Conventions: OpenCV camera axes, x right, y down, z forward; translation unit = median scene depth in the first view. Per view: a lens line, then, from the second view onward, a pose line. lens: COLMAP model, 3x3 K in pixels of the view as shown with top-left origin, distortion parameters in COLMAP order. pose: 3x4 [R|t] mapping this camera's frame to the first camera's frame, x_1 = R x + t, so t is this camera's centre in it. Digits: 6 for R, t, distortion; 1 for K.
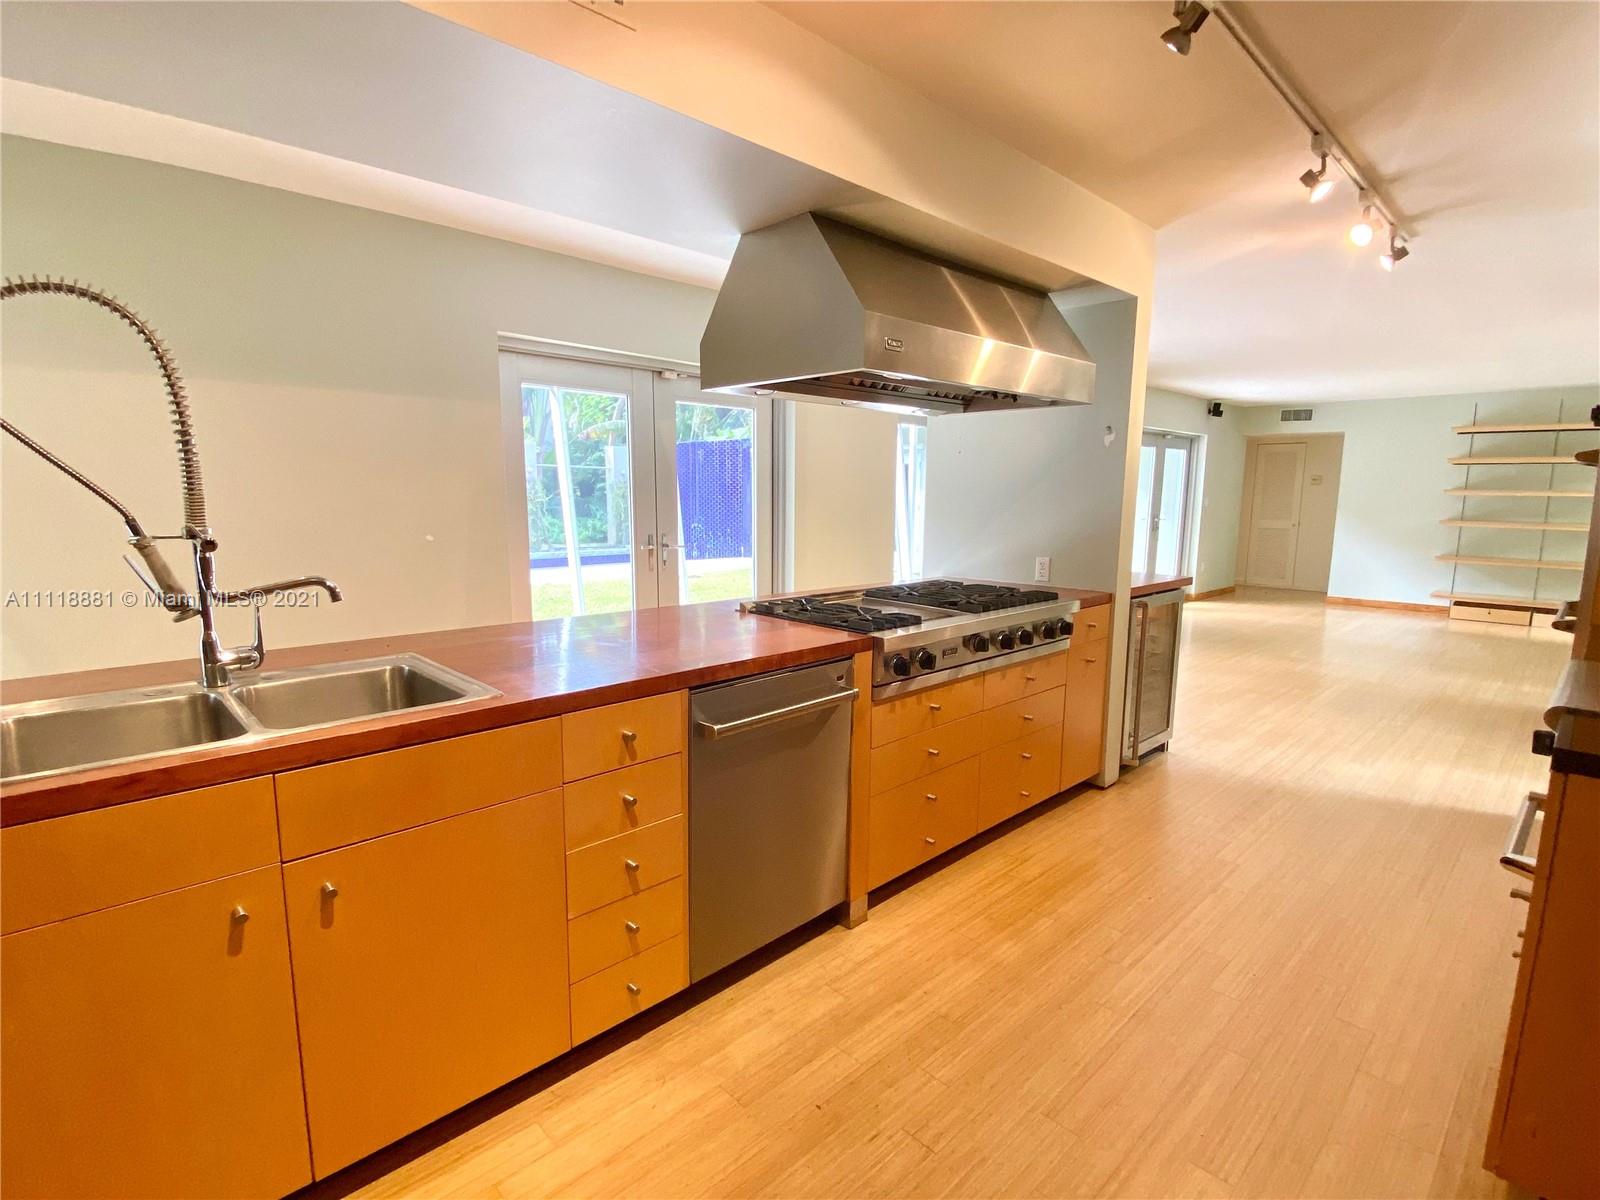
lens RADIAL K [[757.1, 0, 799.8], [0, 757.1, 602.0], [0, 0, 1]] dist [0.000379, -0.000061]
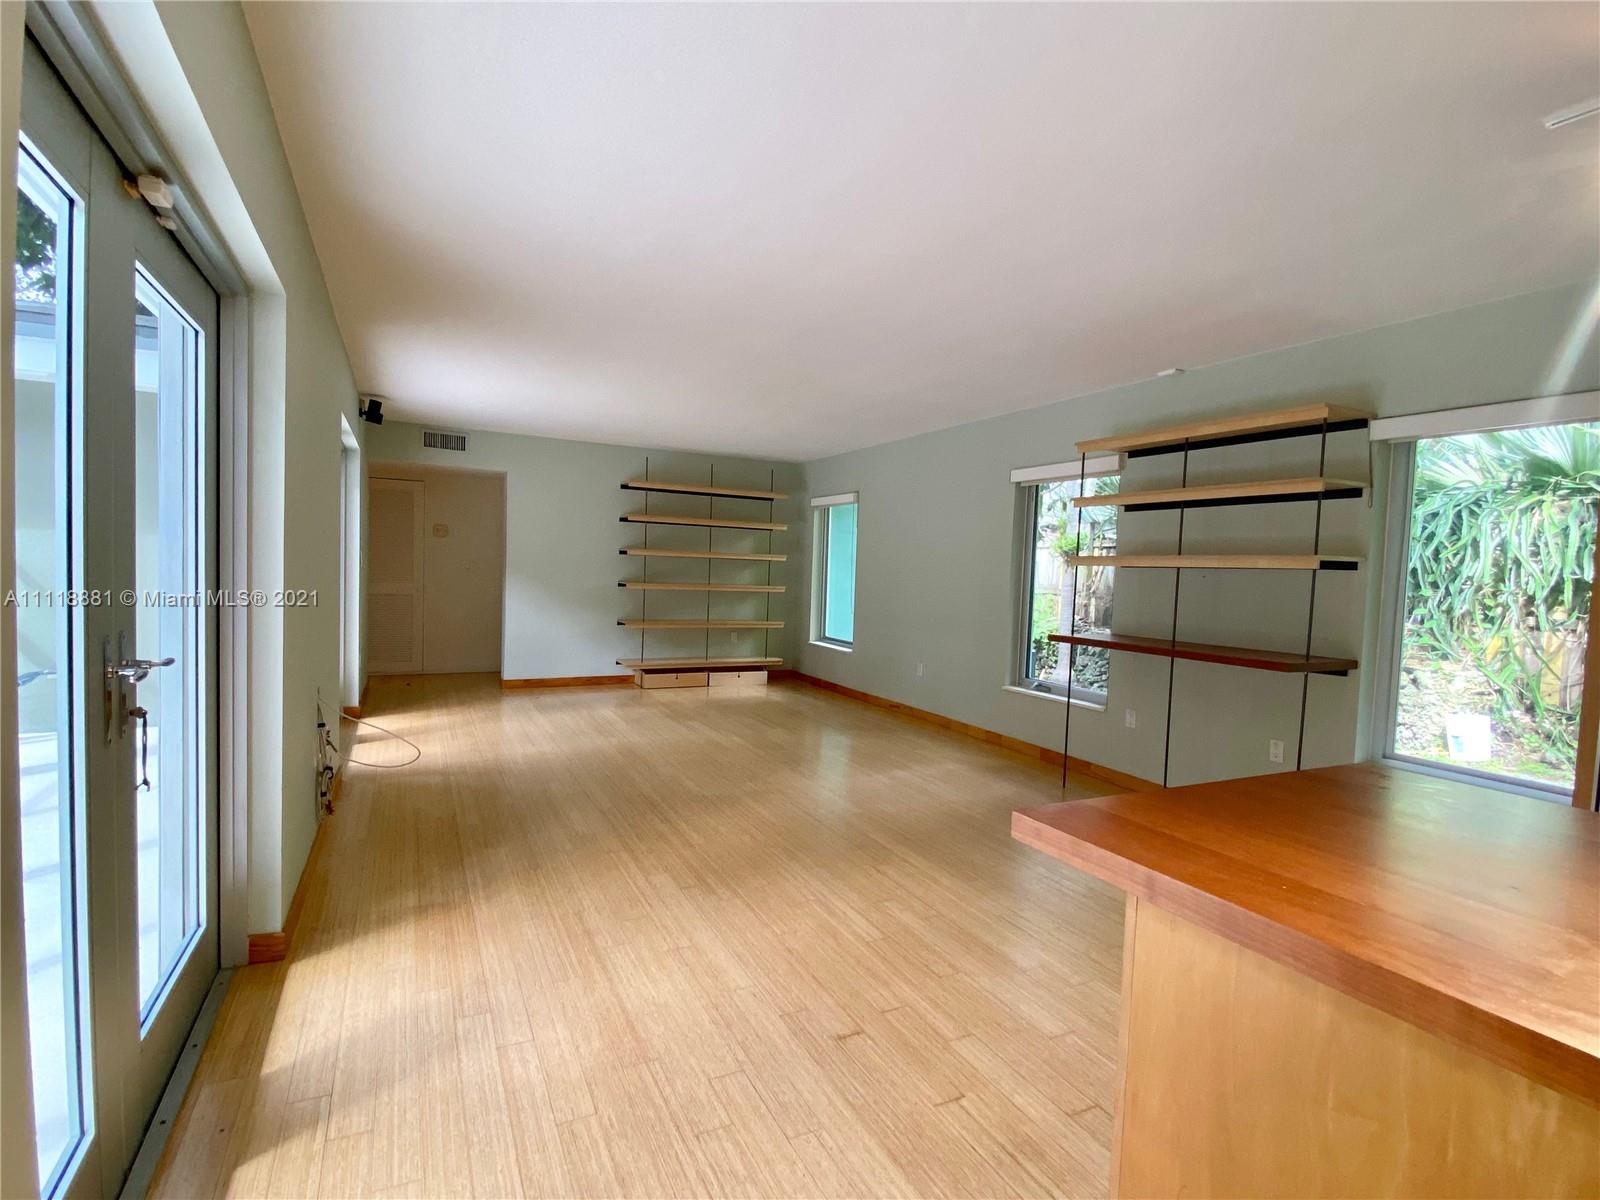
lens RADIAL K [[757.1, 0, 798.8], [0, 757.1, 603.6], [0, 0, 1]] dist [0.000379, -0.000061]
pose [[0.268325, -0.041070, 0.962453, 0.028359], [0.105806, 0.994303, 0.012931, -0.063913], [-0.957500, 0.098364, 0.271141, 0.497205]]
